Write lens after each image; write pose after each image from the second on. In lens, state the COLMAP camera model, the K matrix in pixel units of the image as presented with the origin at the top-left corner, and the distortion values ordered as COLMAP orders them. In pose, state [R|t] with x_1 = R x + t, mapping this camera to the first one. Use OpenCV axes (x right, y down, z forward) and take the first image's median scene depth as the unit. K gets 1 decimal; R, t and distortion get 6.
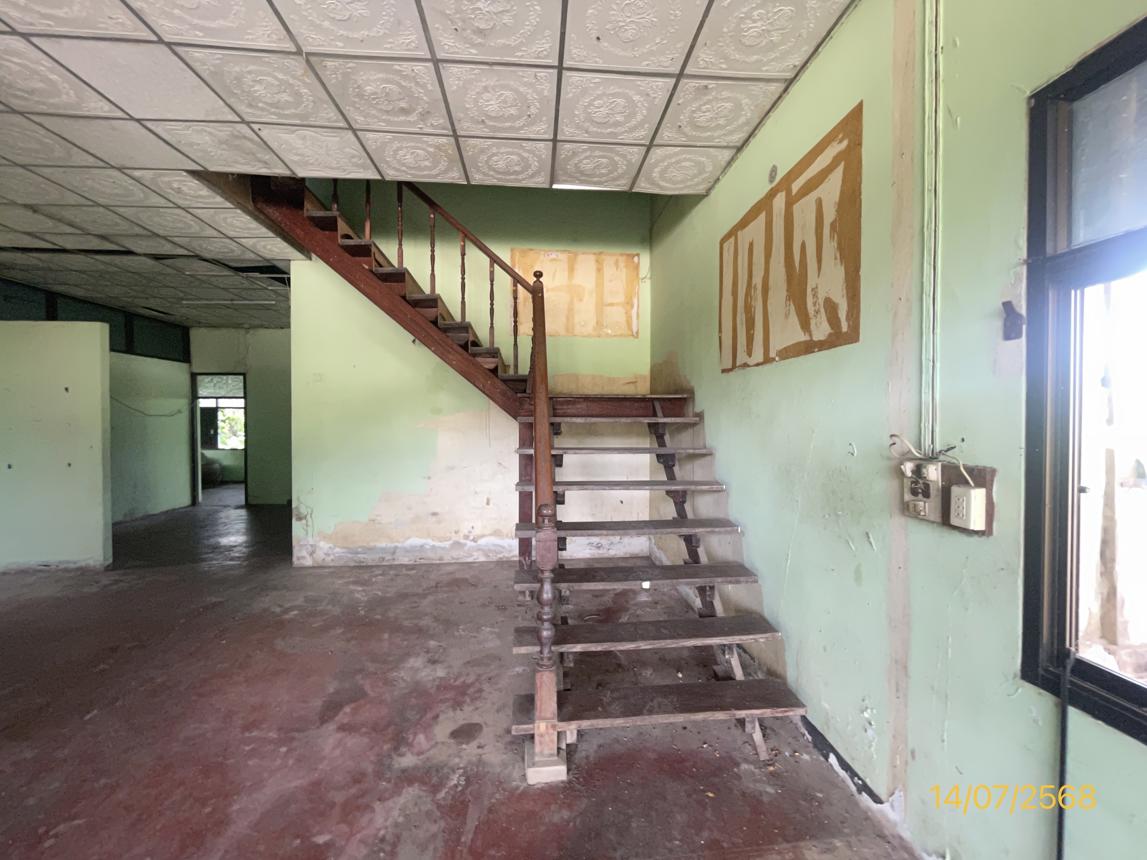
lens RADIAL K [[467.7, 0, 573.5], [0, 467.7, 430.0], [0, 0, 1]] dist [-0.003496, -0.000533]
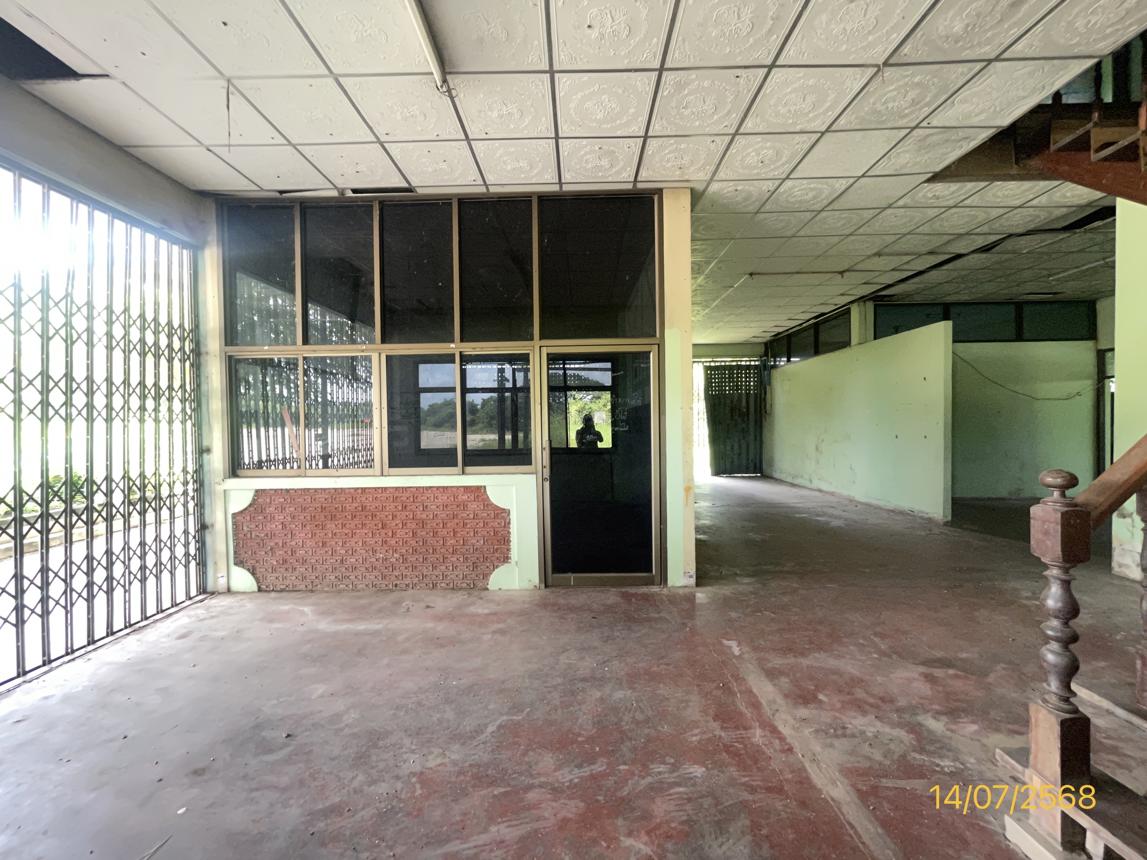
lens RADIAL K [[467.7, 0, 573.5], [0, 467.7, 430.0], [0, 0, 1]] dist [-0.003496, -0.000533]
pose [[-0.101569, 0.016739, -0.994688, 0.343877], [-0.009748, 0.999794, 0.017820, 0.047706], [0.994781, 0.011507, -0.101385, 0.181510]]
